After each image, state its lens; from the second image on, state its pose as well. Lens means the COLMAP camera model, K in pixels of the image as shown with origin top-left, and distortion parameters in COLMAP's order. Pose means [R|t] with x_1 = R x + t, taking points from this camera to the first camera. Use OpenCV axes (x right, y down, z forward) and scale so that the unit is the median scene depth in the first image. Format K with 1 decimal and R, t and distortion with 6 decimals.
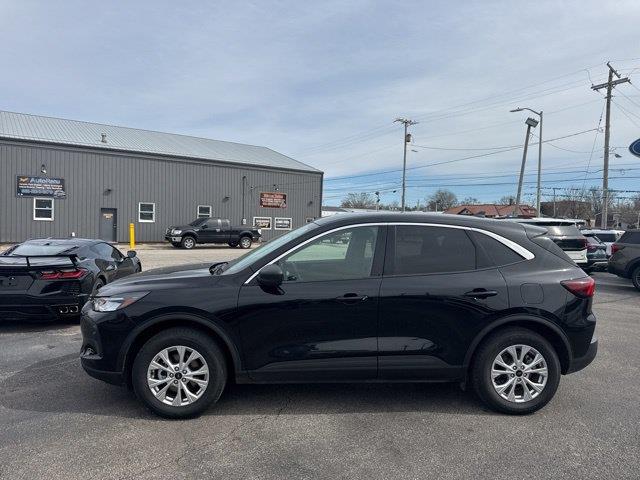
lens RADIAL K [[444.0, 0, 320.0], [0, 444.0, 240.0], [0, 0, 1]] dist [0.059126, -0.078128]
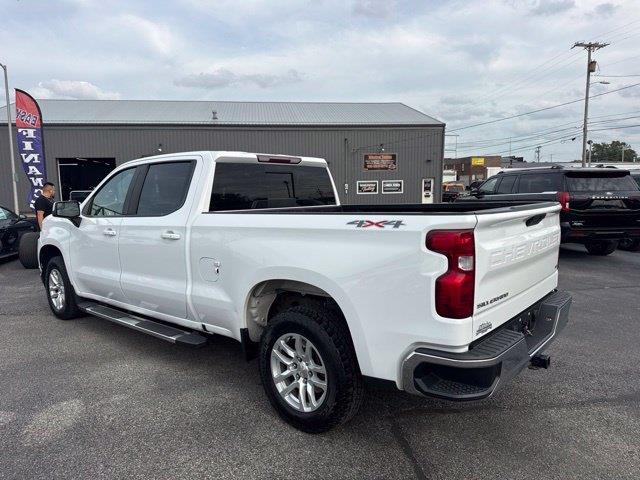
lens RADIAL K [[450.1, 0, 320.0], [0, 450.1, 240.0], [0, 0, 1]] dist [0.042412, -0.051740]
pose [[0.877023, 0.016217, -0.480175, 0.234629], [0.020464, 0.997262, 0.071057, 0.003672], [0.480012, -0.072145, 0.874290, 0.105949]]
